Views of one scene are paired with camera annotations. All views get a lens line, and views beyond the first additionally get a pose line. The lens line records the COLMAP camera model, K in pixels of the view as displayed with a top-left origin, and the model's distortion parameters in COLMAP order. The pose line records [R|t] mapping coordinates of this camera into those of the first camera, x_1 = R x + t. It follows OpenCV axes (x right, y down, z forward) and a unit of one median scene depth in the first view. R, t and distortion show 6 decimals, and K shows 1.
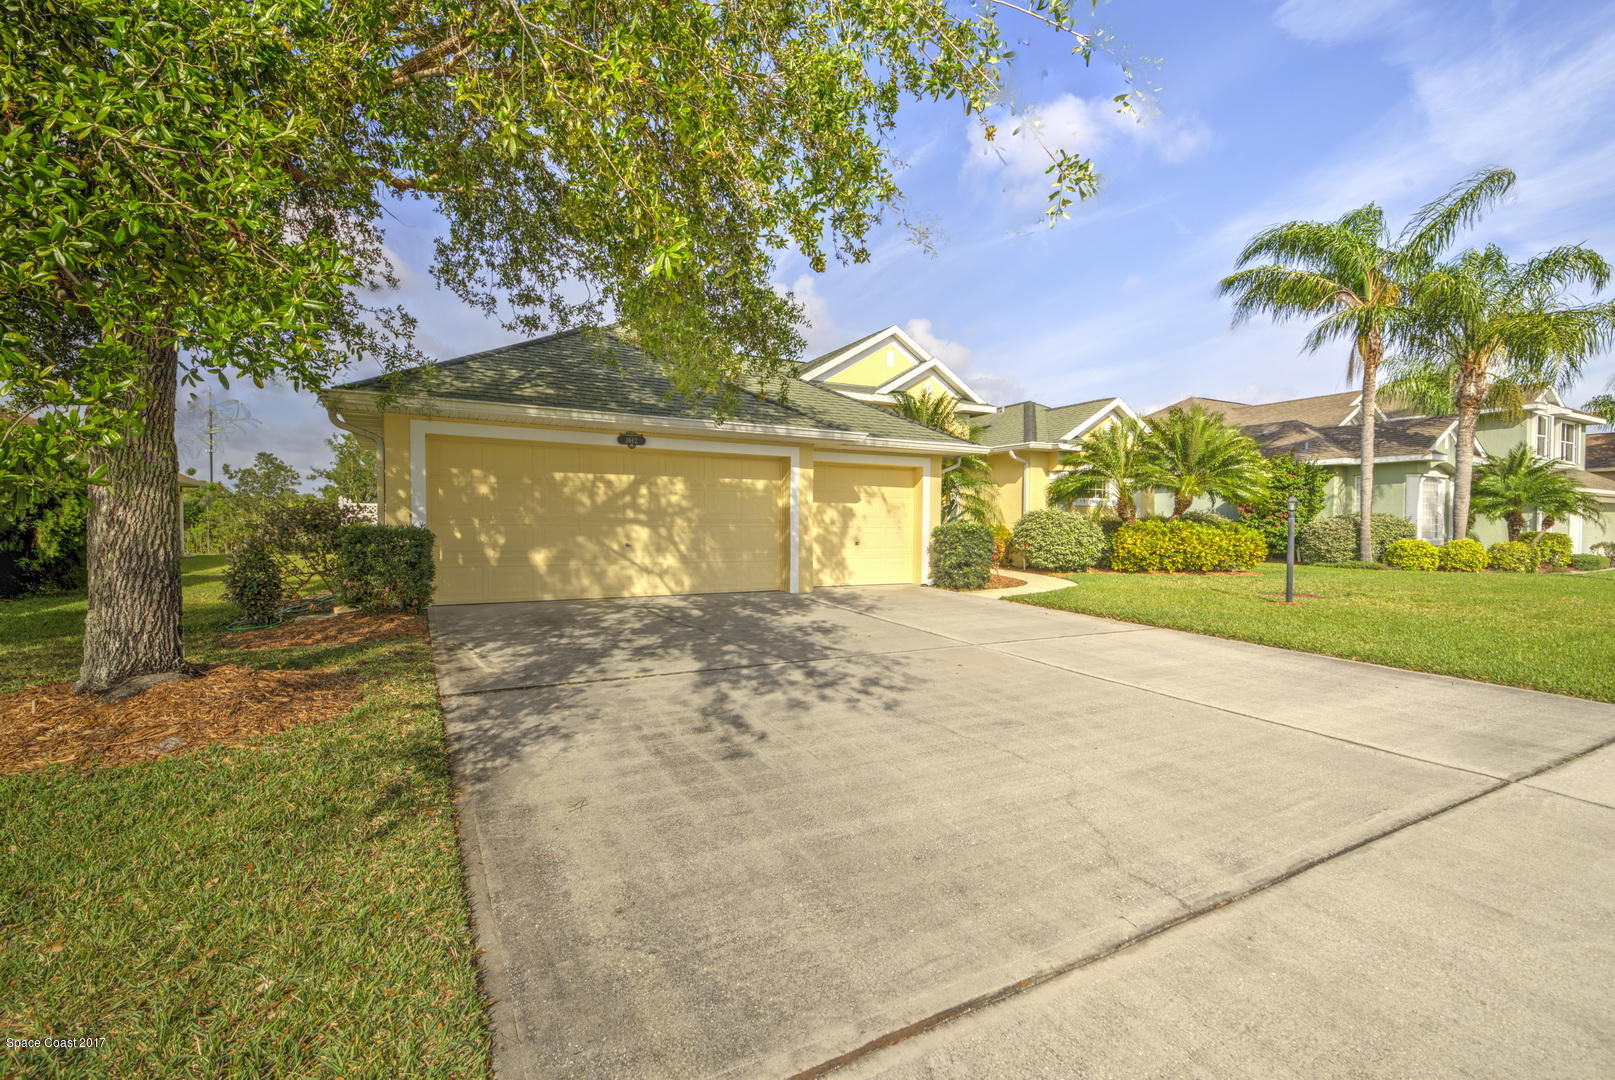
lens RADIAL K [[718.8, 0, 804.4], [0, 718.8, 539.5], [0, 0, 1]] dist [0.014852, -0.000187]
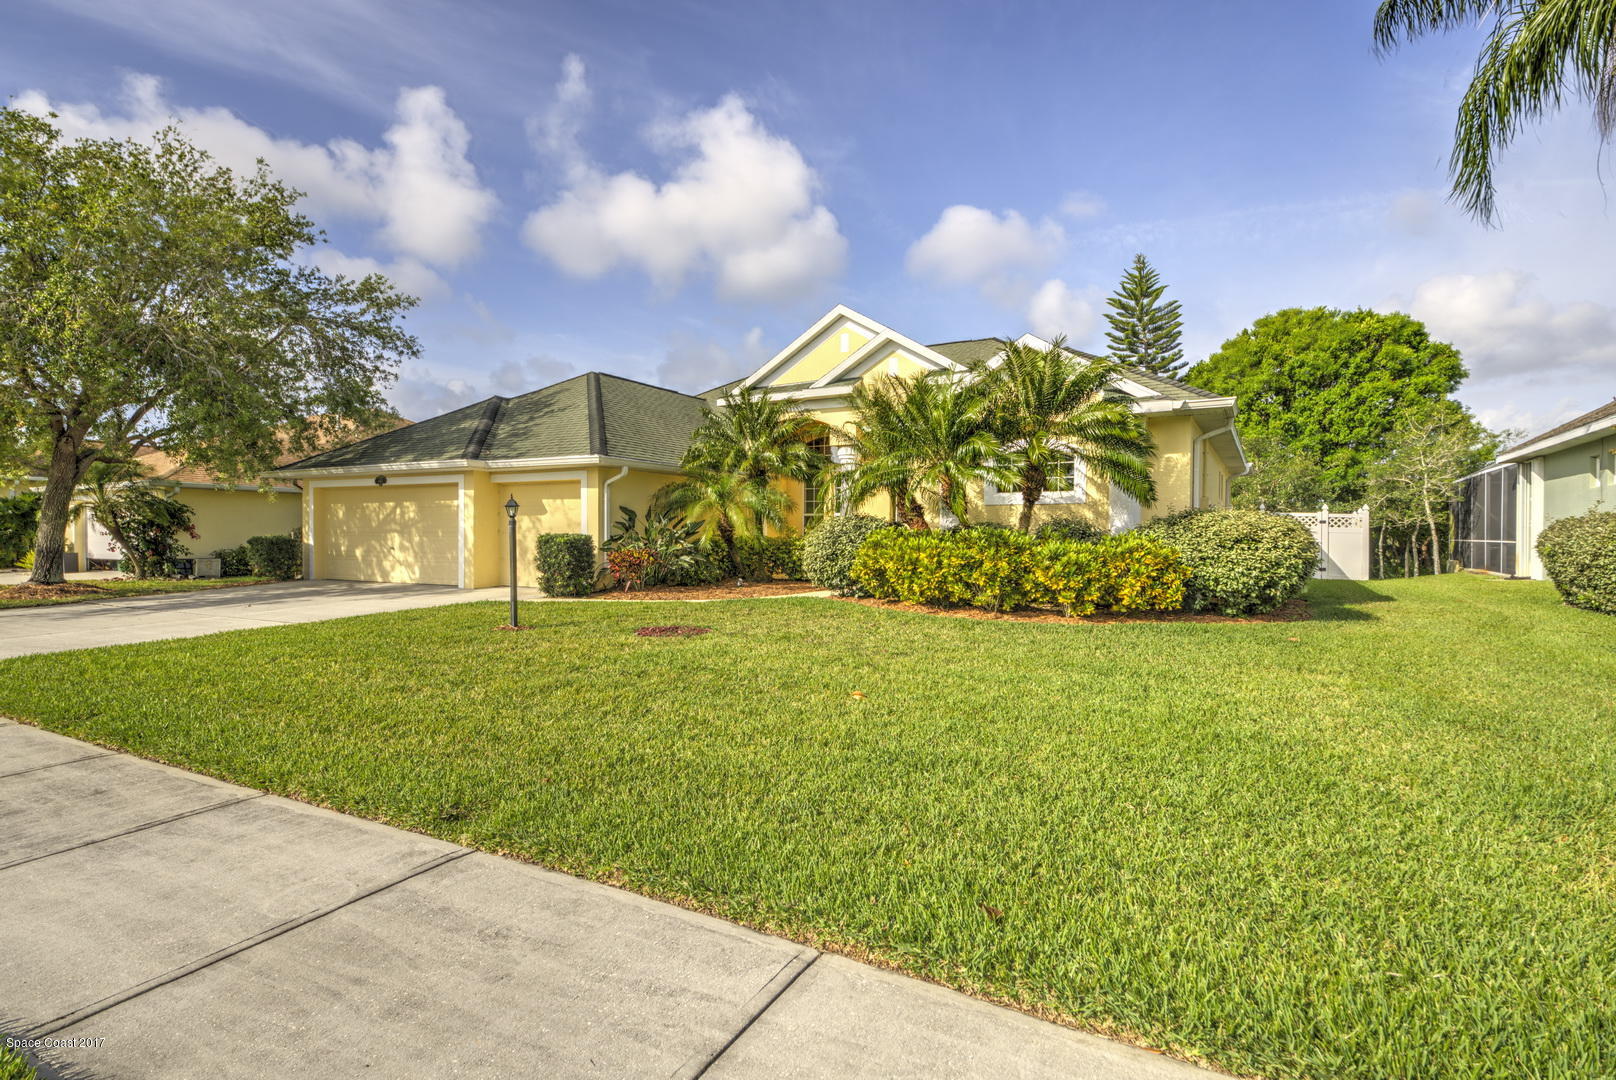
lens RADIAL K [[825.4, 0, 808.3], [0, 825.4, 539.5], [0, 0, 1]] dist [0.000707, 0.000123]
pose [[0.528993, 0.003930, -0.848617, 1.133105], [-0.017408, 0.999829, -0.006222, -0.008425], [0.848447, 0.018064, 0.528971, 0.525097]]
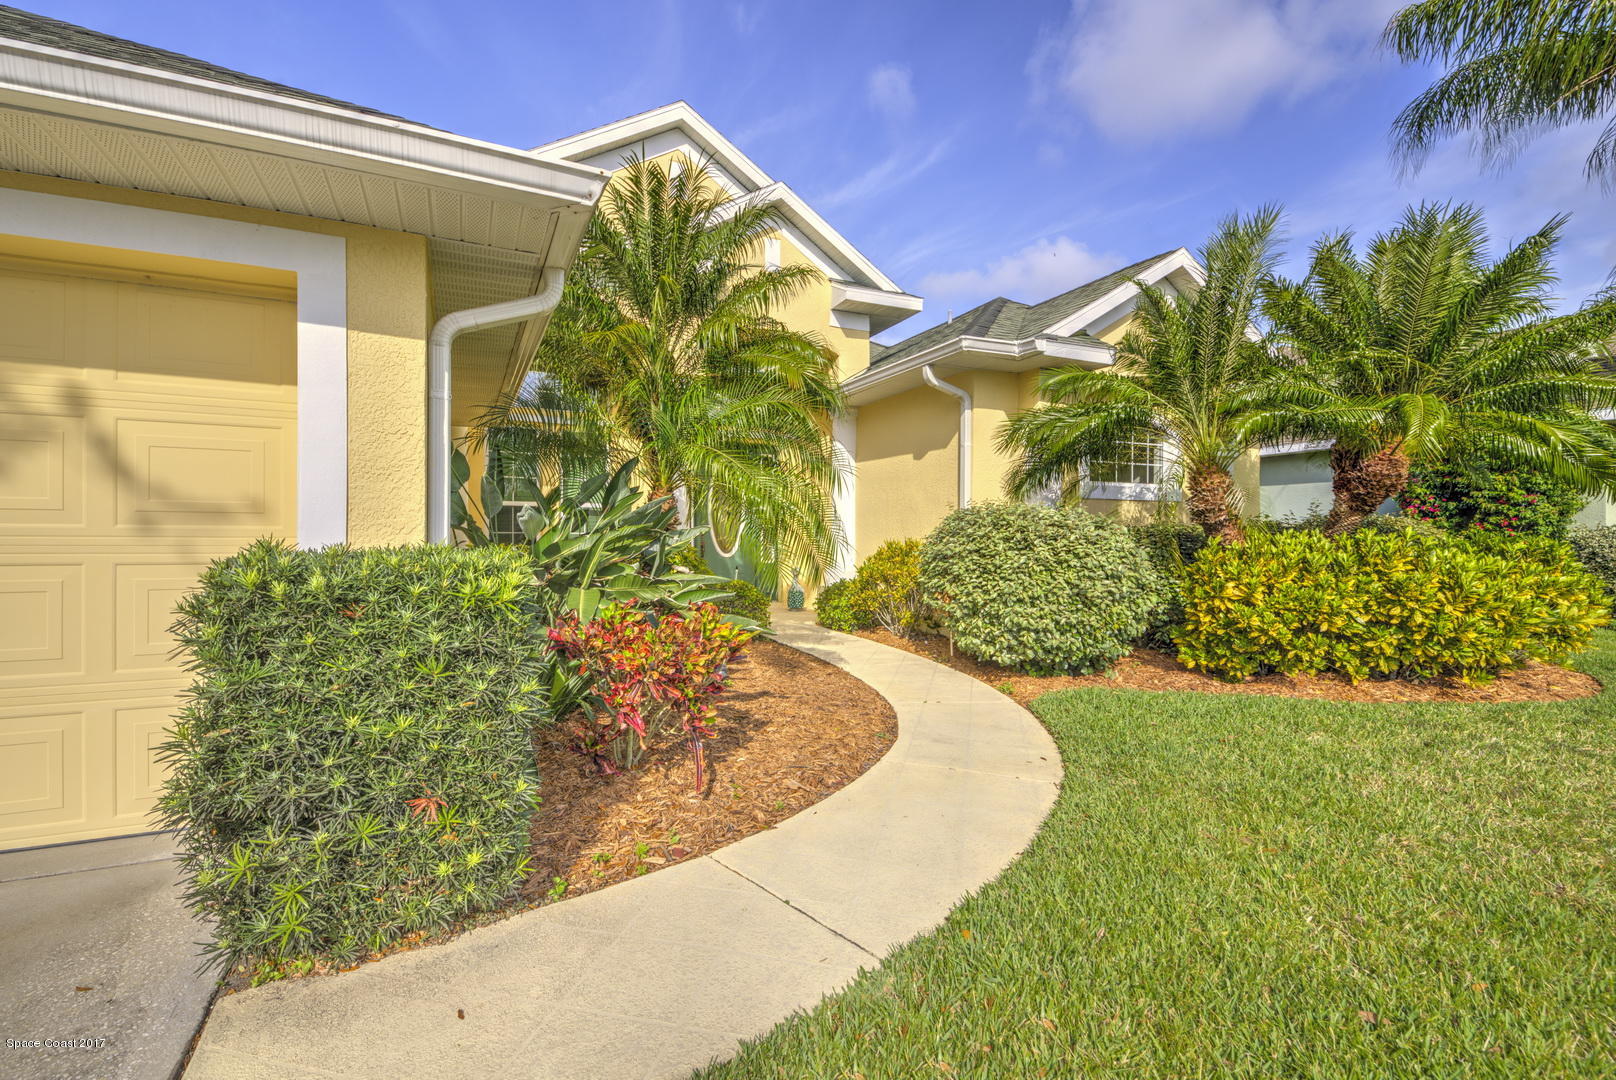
lens RADIAL K [[719.3, 0, 804.9], [0, 719.3, 539.5], [0, 0, 1]] dist [0.014852, -0.000187]
pose [[0.998898, -0.000982, -0.046916, 0.267847], [-0.000104, 0.999732, -0.023156, -0.014637], [0.046927, 0.023136, 0.998630, 0.655630]]
